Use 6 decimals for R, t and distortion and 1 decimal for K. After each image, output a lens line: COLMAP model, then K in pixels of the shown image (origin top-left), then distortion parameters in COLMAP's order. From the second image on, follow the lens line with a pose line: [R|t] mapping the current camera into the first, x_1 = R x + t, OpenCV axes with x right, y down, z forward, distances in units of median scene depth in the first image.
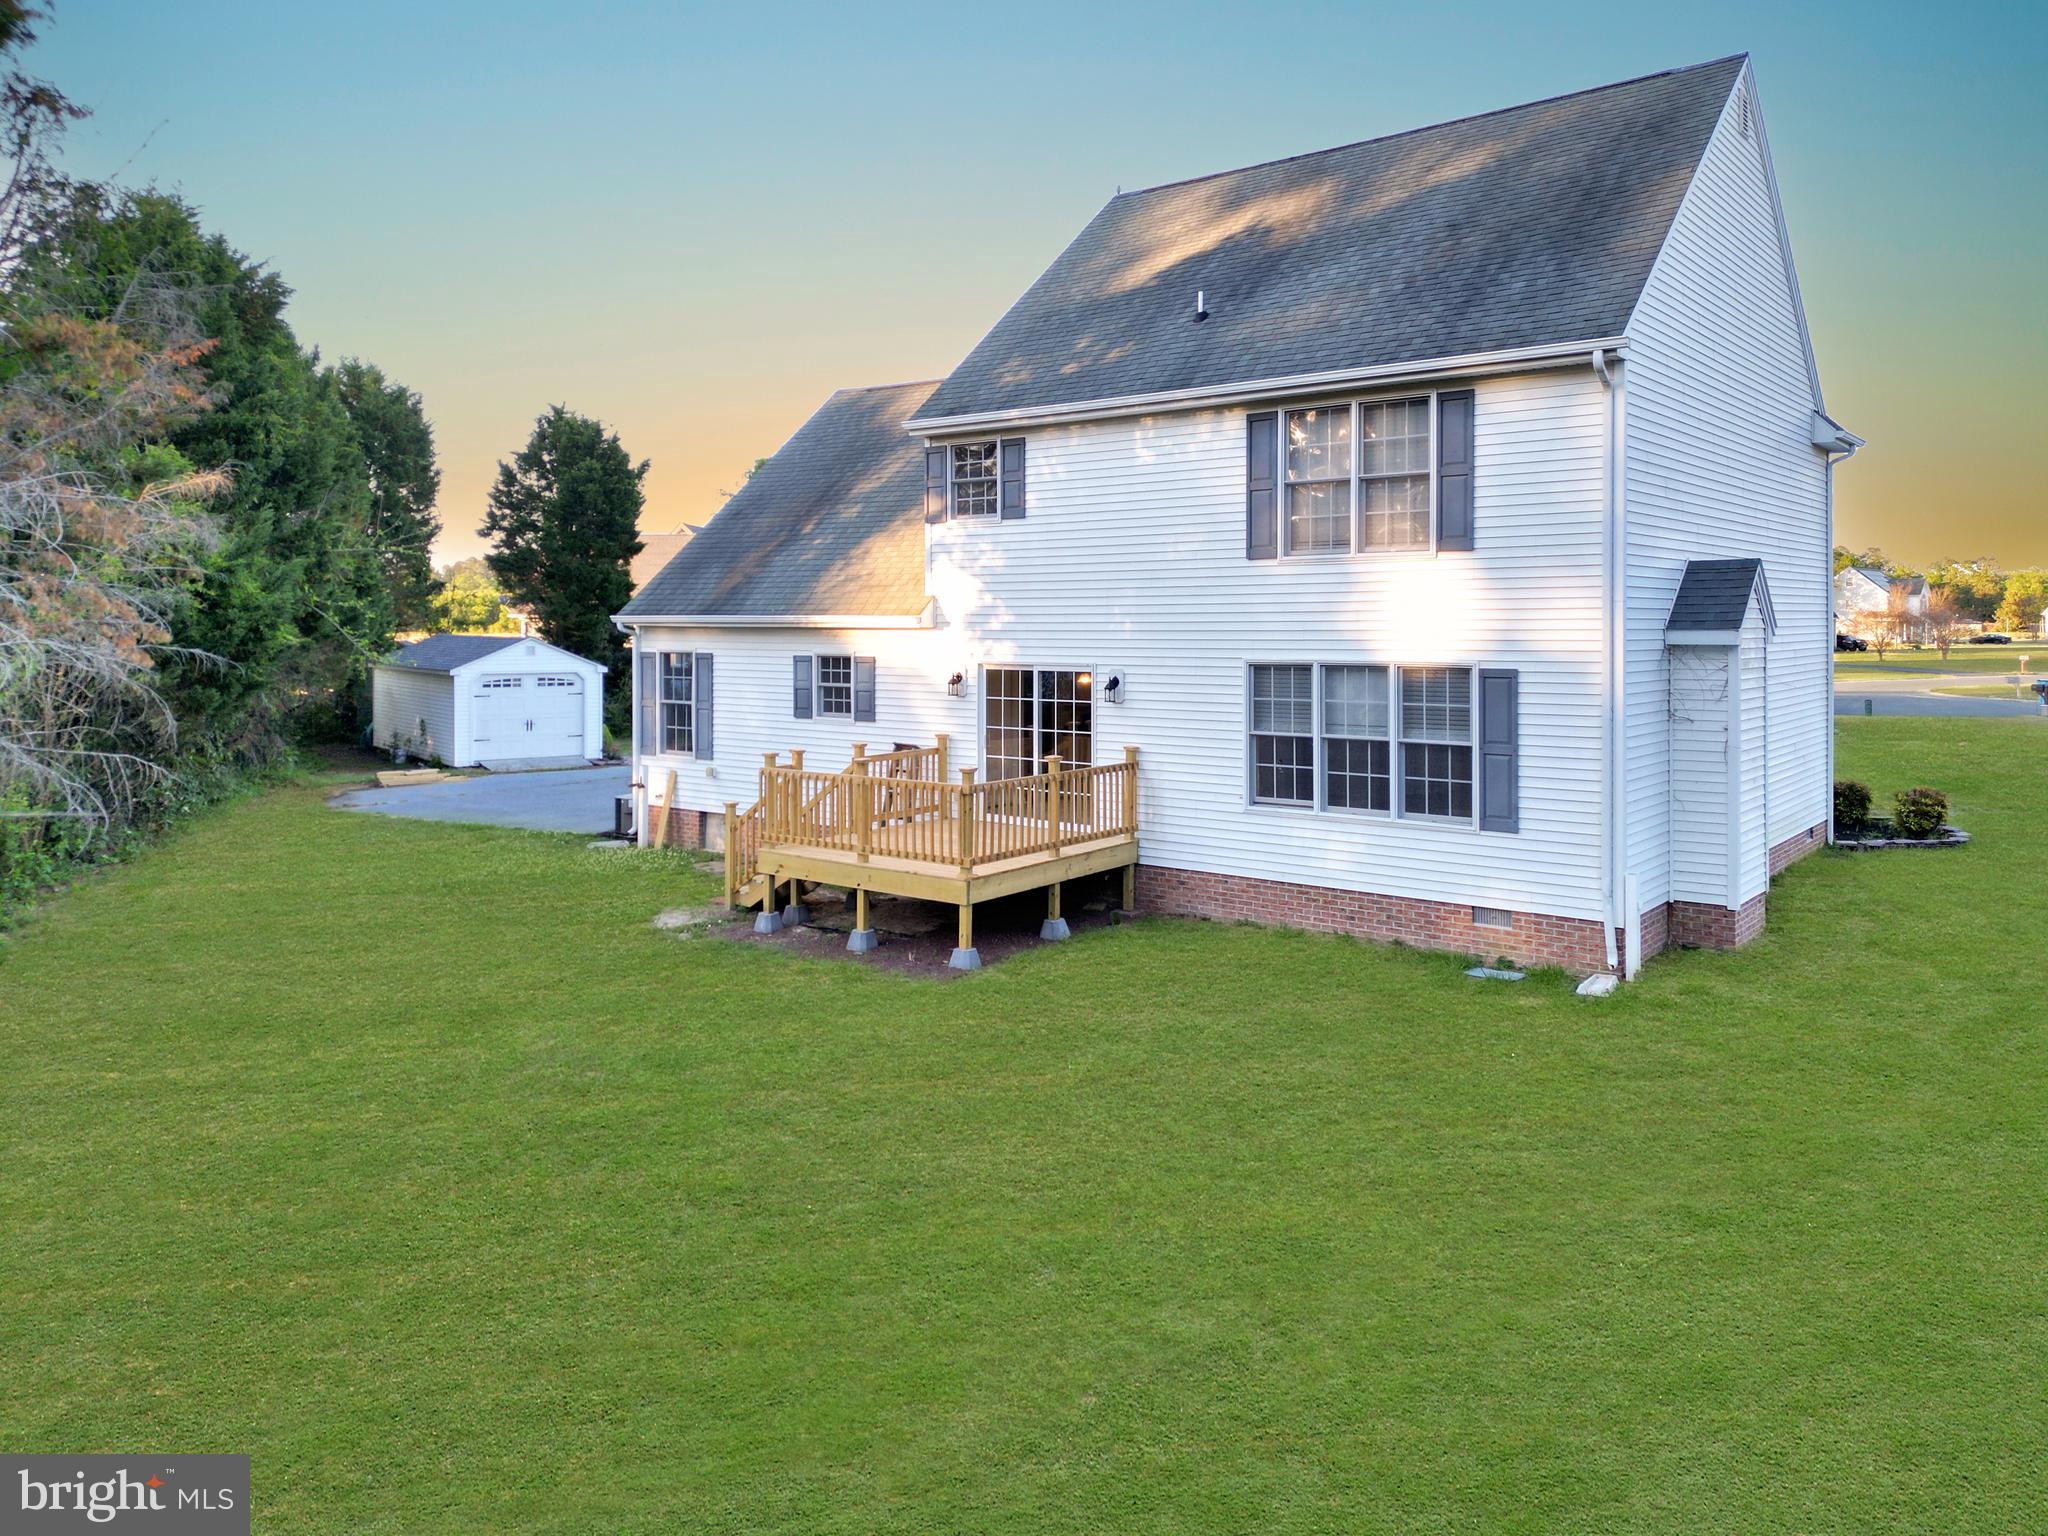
lens RADIAL K [[1446.3, 0, 1027.2], [0, 1446.3, 619.8], [0, 0, 1]] dist [0.095722, -0.121330]
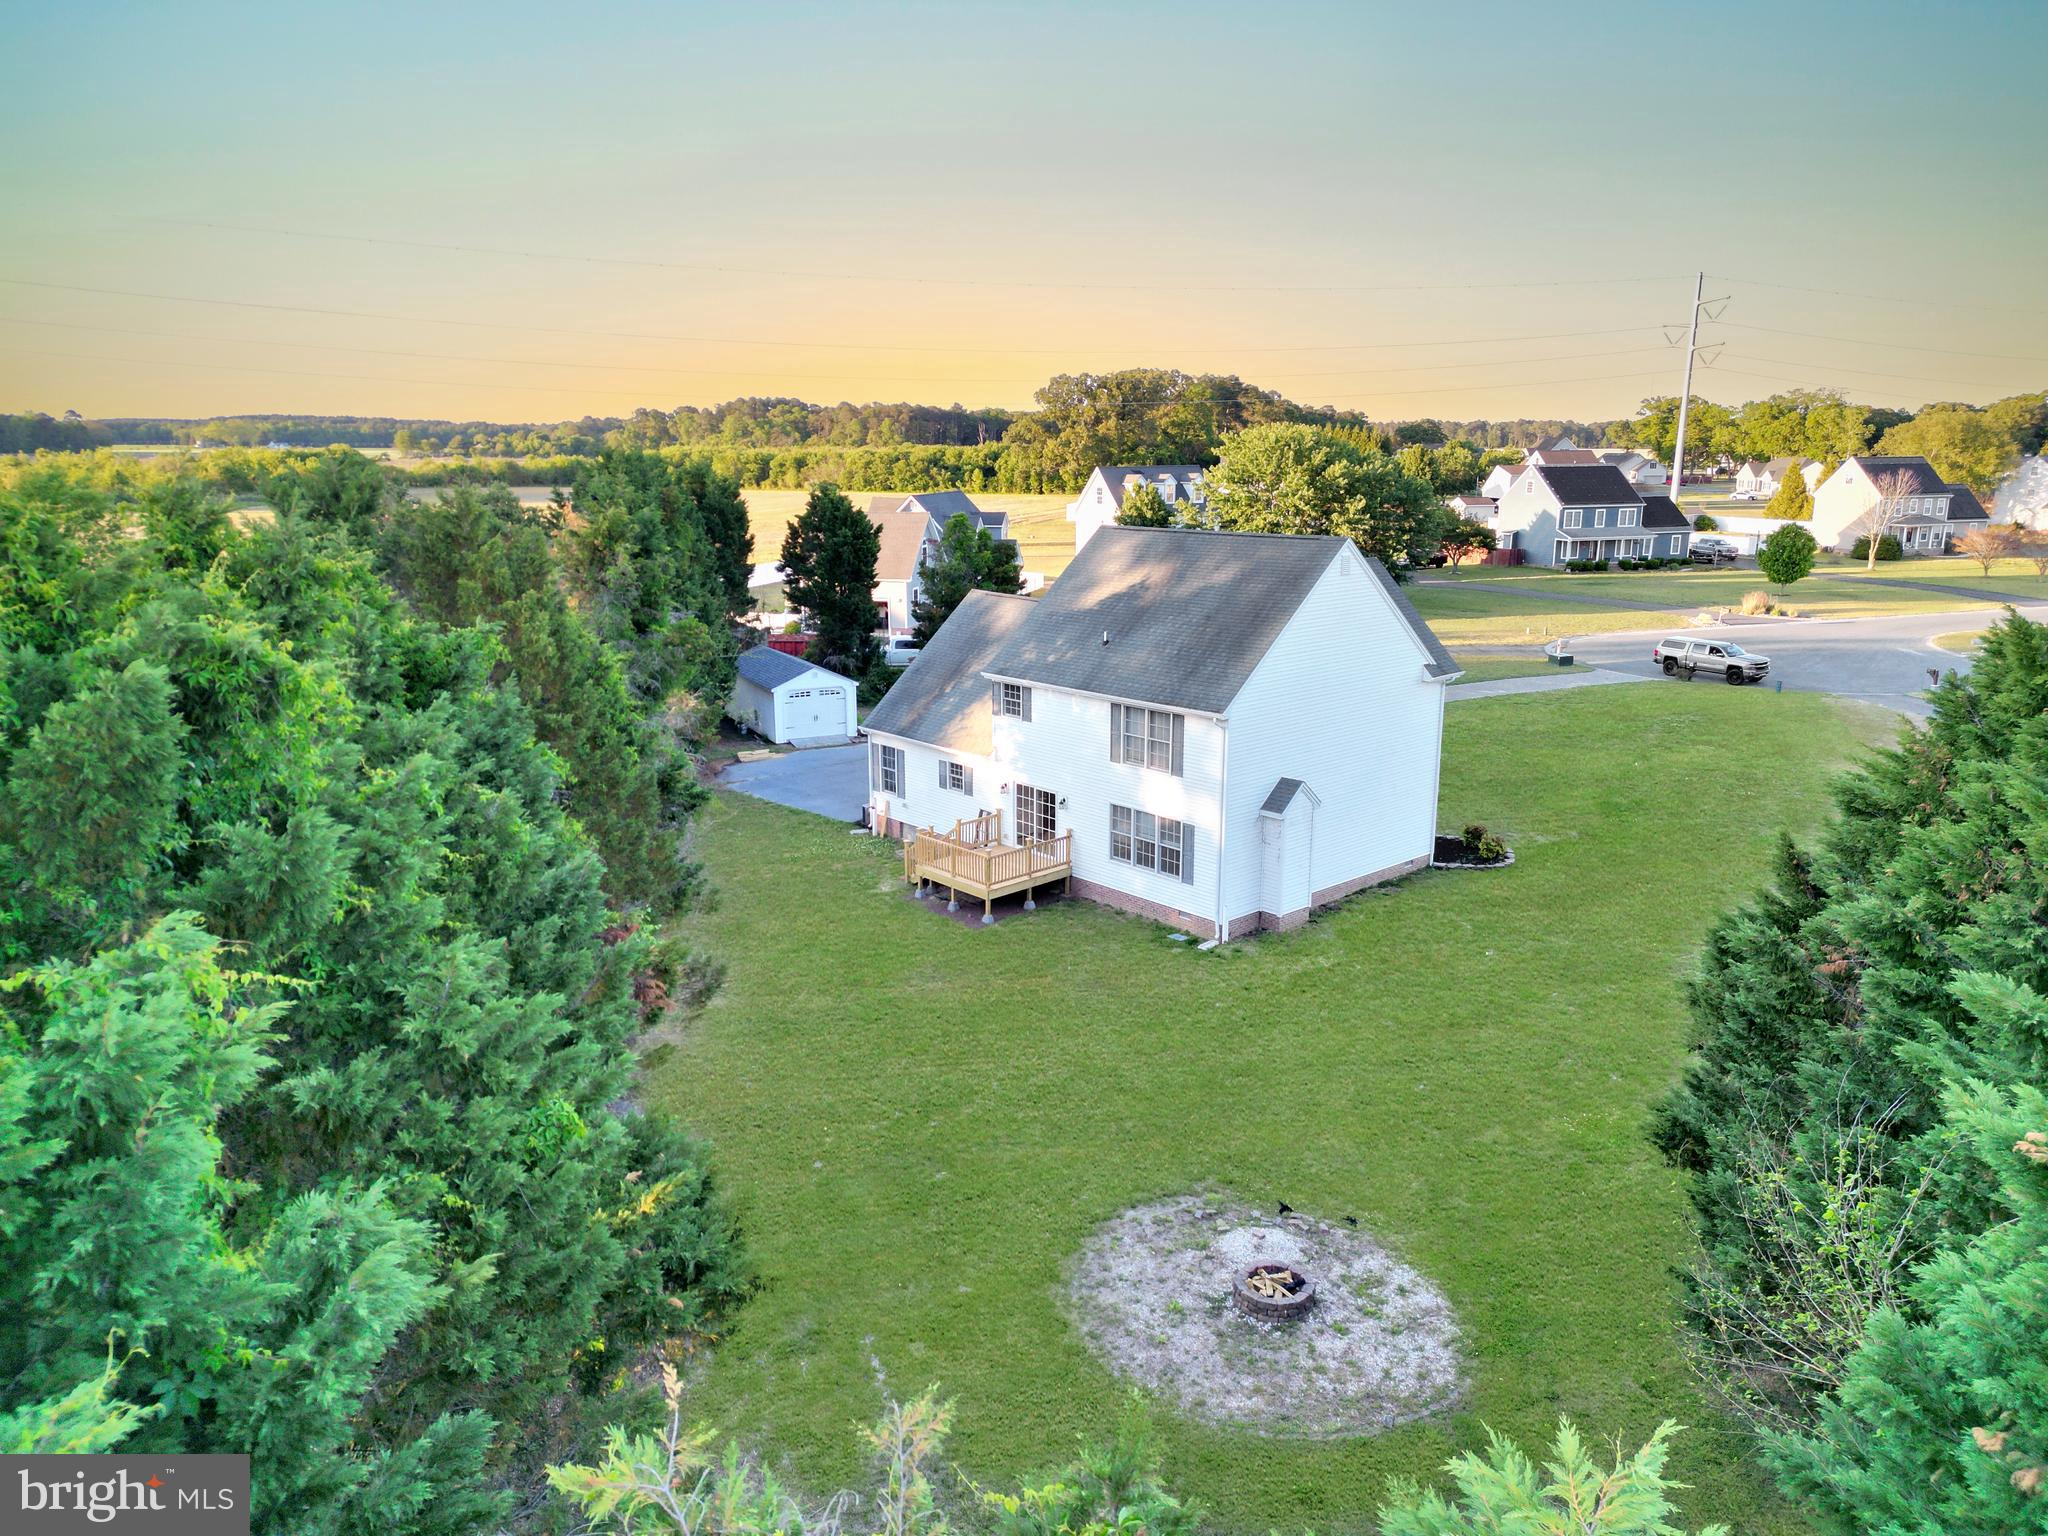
lens RADIAL K [[1411.4, 0, 1024.0], [0, 1411.4, 768.0], [0, 0, 1]] dist [0.103926, -0.106855]
pose [[0.985613, 0.039670, -0.164294, 0.351823], [-0.000721, 0.973042, 0.230626, -0.508575], [0.169014, -0.227190, 0.959072, -1.132725]]
